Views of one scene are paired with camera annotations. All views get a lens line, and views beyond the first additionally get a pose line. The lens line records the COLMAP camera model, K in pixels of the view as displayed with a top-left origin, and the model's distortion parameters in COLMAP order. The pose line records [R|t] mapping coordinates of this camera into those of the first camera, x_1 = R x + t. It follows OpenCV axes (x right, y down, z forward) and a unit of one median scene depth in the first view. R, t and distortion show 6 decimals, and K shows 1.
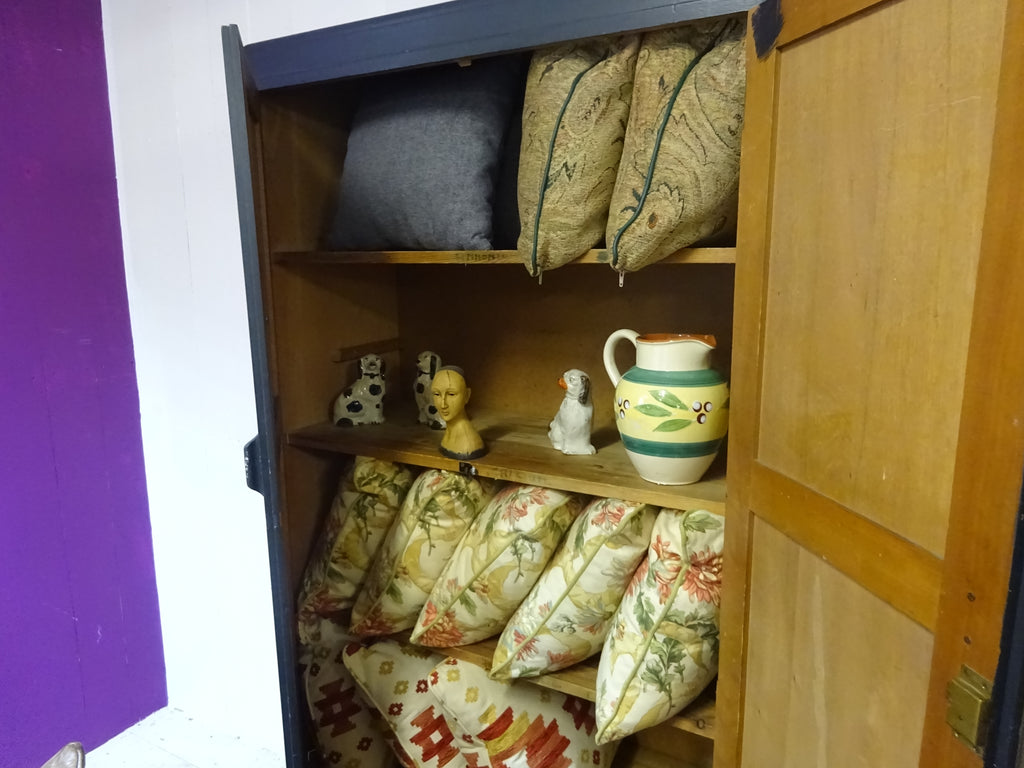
lens RADIAL K [[753.7, 0, 511.2], [0, 753.7, 384.0], [0, 0, 1]] dist [0.001560, -0.003993]
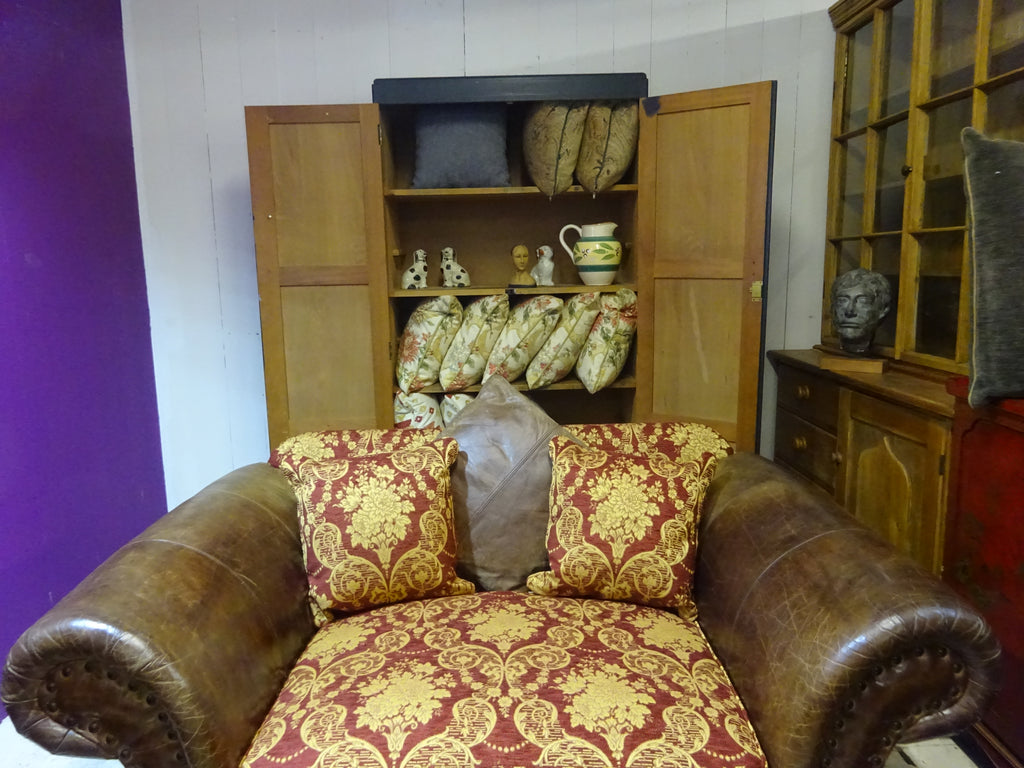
lens RADIAL K [[753.7, 0, 515.5], [0, 753.7, 381.4], [0, 0, 1]] dist [0.001560, -0.003993]
pose [[0.854050, -0.095840, 0.511286, -1.222197], [0.106398, 0.994286, 0.008652, 0.367666], [-0.509194, 0.047010, 0.859367, -0.865696]]
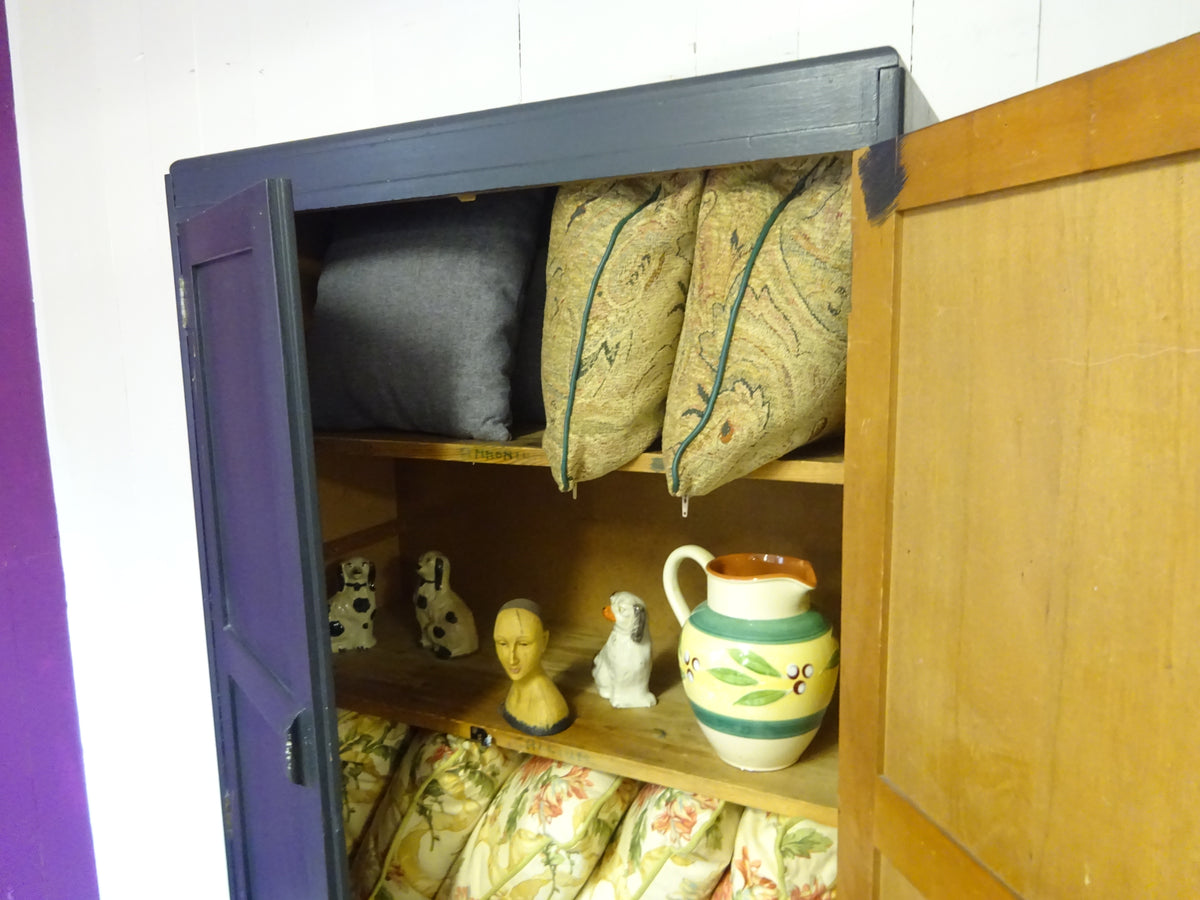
lens RADIAL K [[883.3, 0, 598.7], [0, 883.3, 449.7], [0, 0, 1]] dist [0.001560, -0.003993]
pose [[0.998803, -0.017494, 0.045681, 0.022388], [0.019274, 0.999061, -0.038814, -0.137449], [-0.044959, 0.039648, 0.998202, 0.137390]]
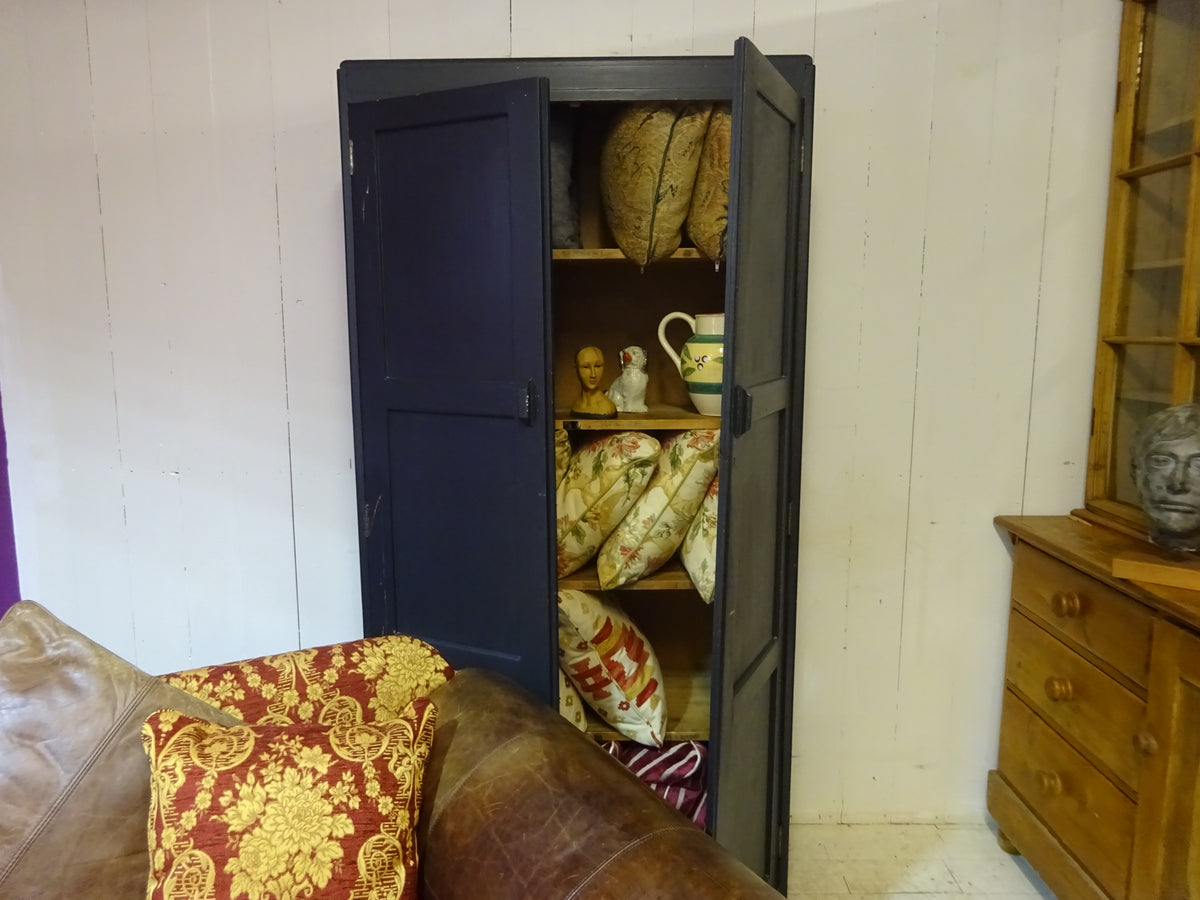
lens RADIAL K [[883.3, 0, 599.3], [0, 883.3, 451.7], [0, 0, 1]] dist [0.001560, -0.003993]
pose [[0.870013, -0.069566, 0.488096, -0.779784], [0.085282, 0.996307, -0.010012, 0.185488], [-0.485597, 0.050337, 0.872732, -0.315689]]
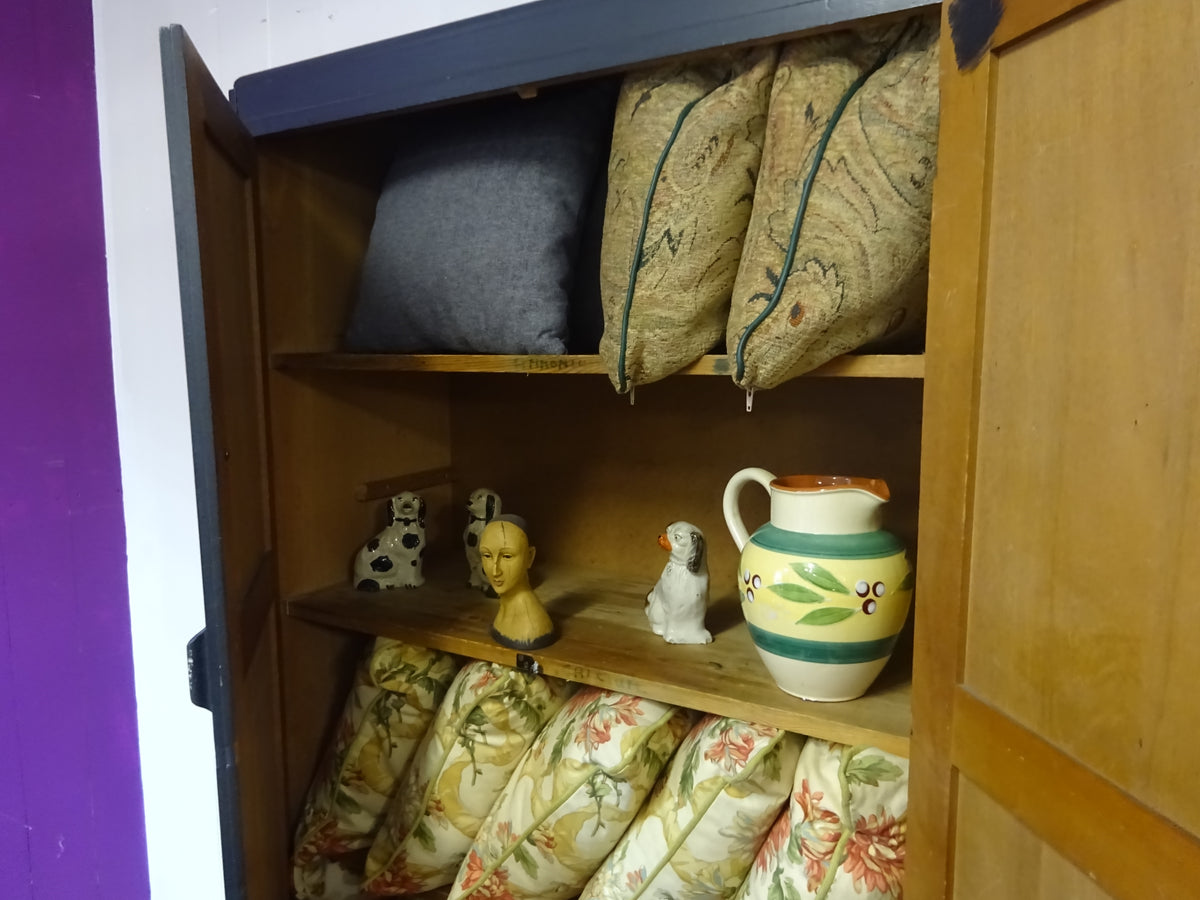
lens RADIAL K [[883.3, 0, 599.1], [0, 883.3, 448.9], [0, 0, 1]] dist [0.001560, -0.003993]
pose [[0.999744, 0.008984, -0.020783, 0.024617], [-0.010240, 0.998076, -0.061147, -0.039225], [0.020193, 0.061344, 0.997912, 0.182262]]
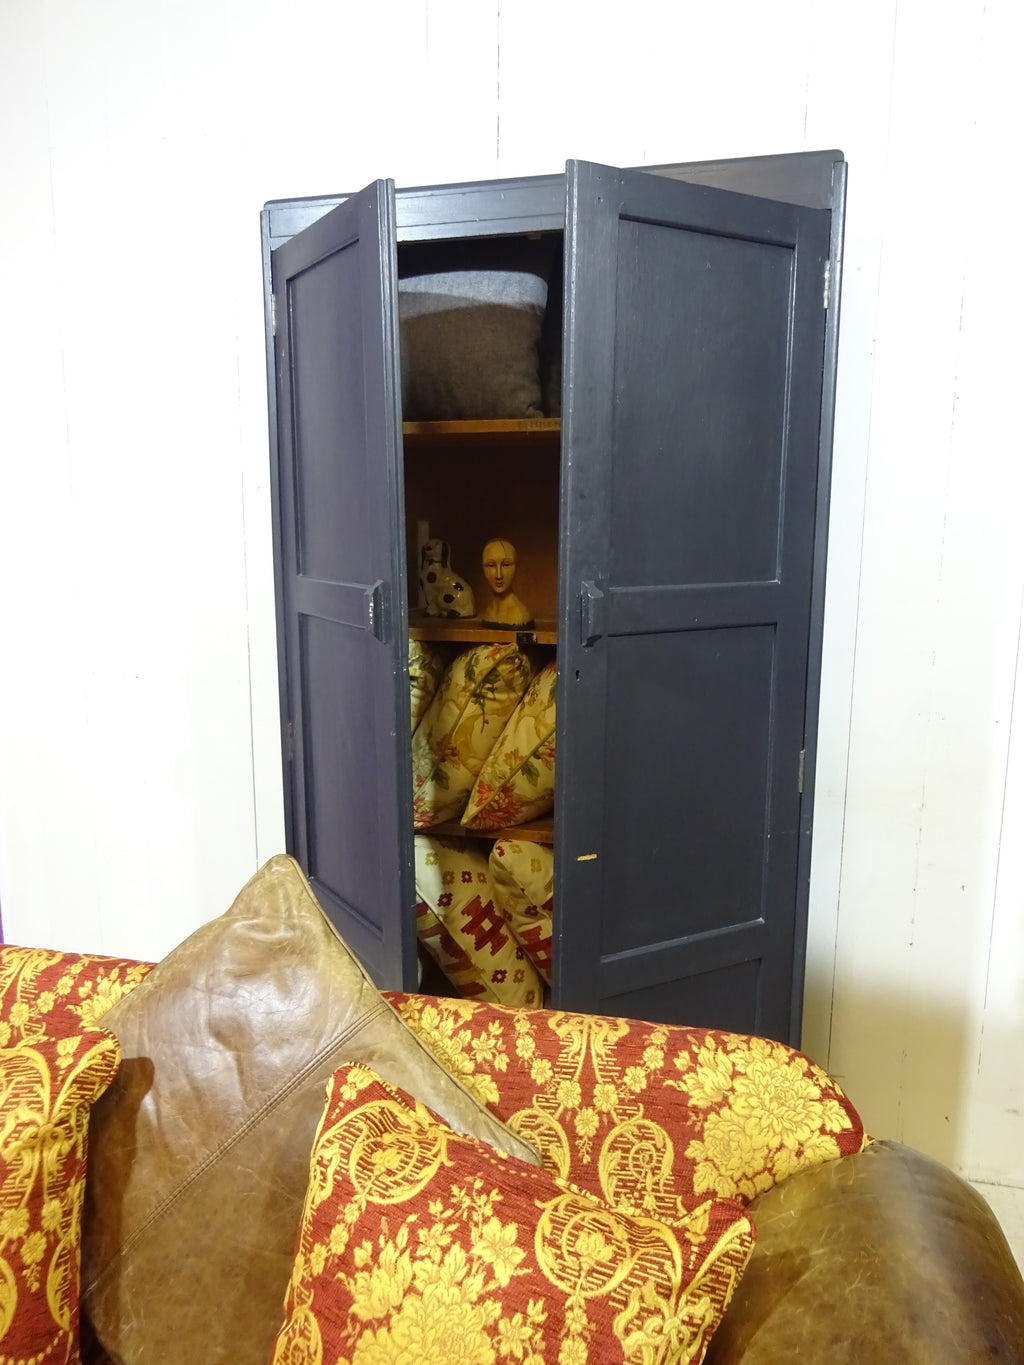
lens RADIAL K [[1004.7, 0, 513.5], [0, 1004.7, 679.7], [0, 0, 1]] dist [0.001560, -0.003993]
pose [[0.962135, -0.036642, 0.270099, -0.466118], [0.041374, 0.999074, -0.011844, 0.194589], [-0.269414, 0.022571, 0.962760, -0.305835]]
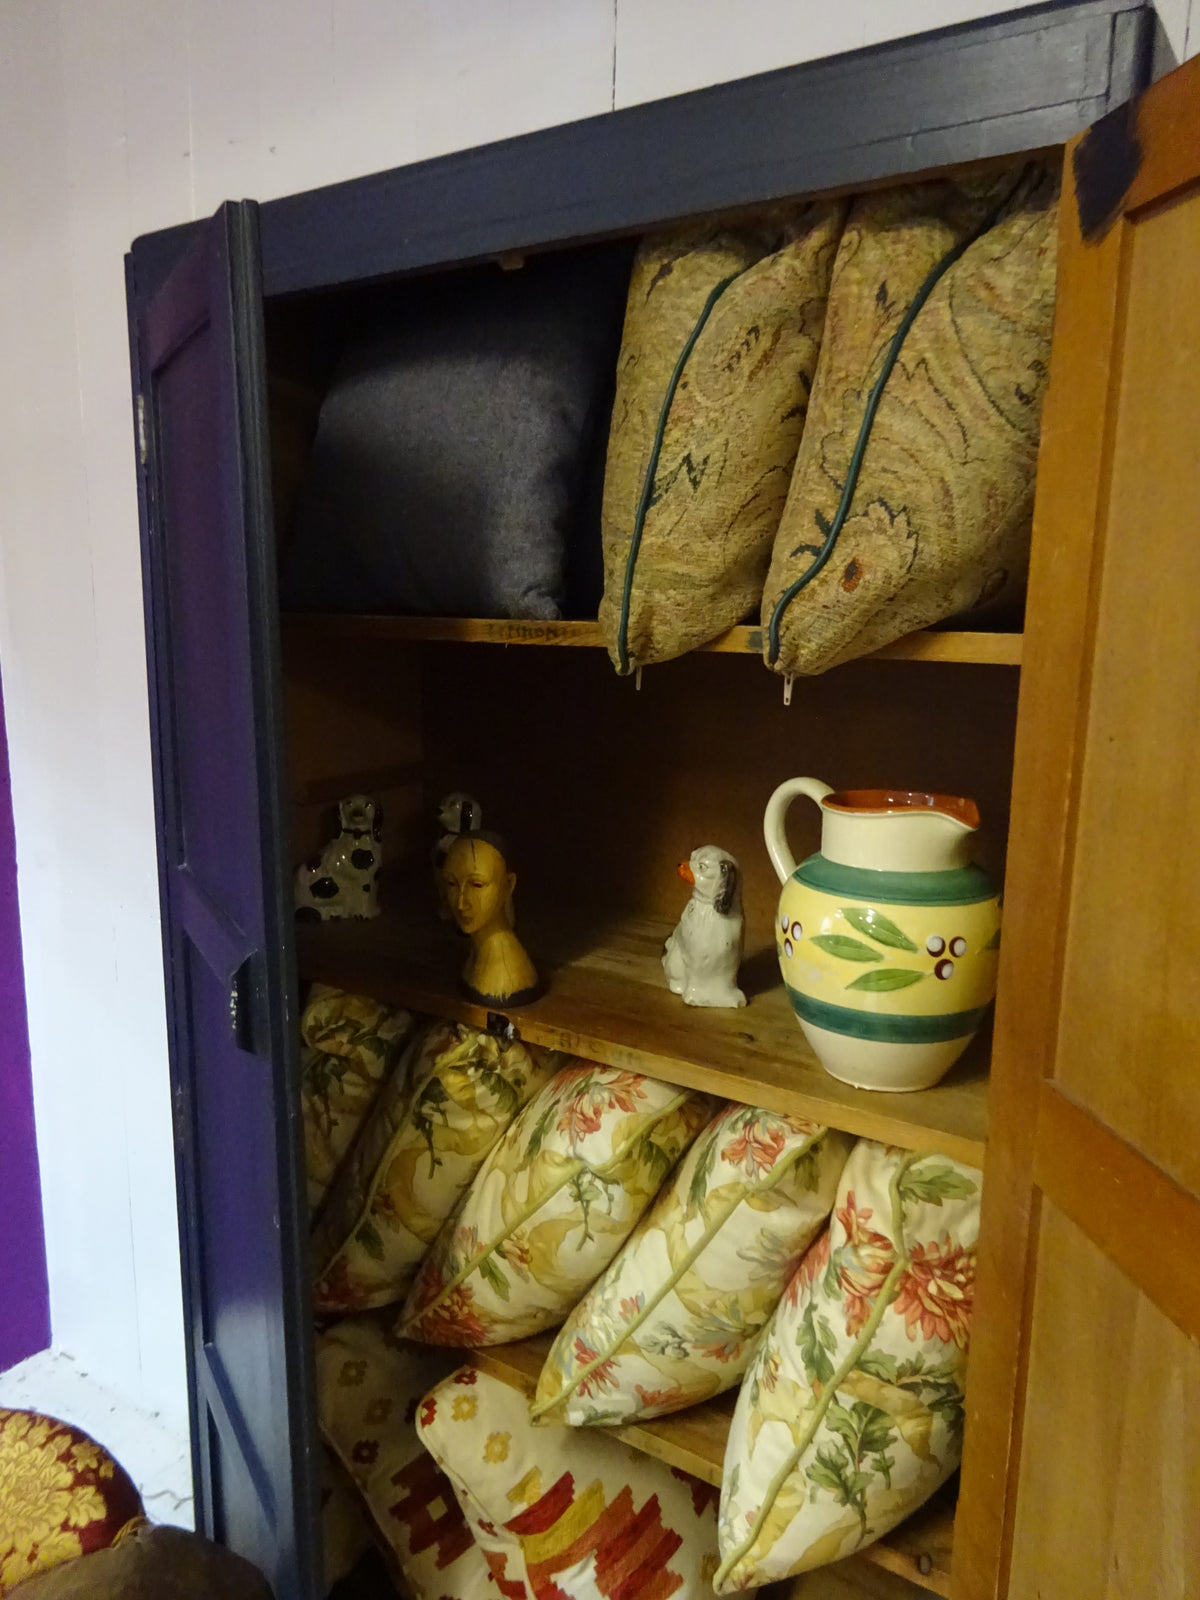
lens RADIAL K [[1177.7, 0, 597.0], [0, 1177.7, 798.4], [0, 0, 1]] dist [0.001560, -0.003993]
pose [[0.997048, 0.035857, -0.067901, 0.063879], [-0.036249, 0.999332, -0.004551, -0.050194], [0.067693, 0.006999, 0.997682, 0.181214]]
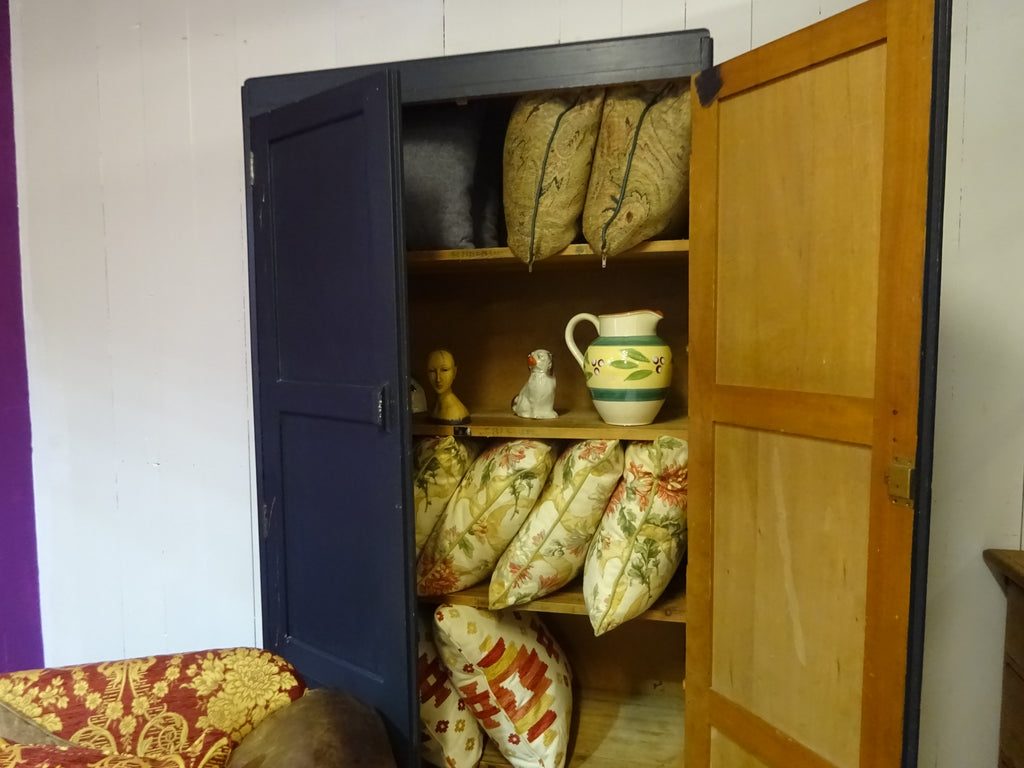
lens RADIAL K [[753.7, 0, 512.8], [0, 753.7, 383.5], [0, 0, 1]] dist [0.001560, -0.003993]
pose [[0.960535, -0.022532, 0.277246, -0.327859], [0.052898, 0.993321, -0.102541, 0.173814], [-0.273084, 0.113160, 0.955312, -0.179658]]
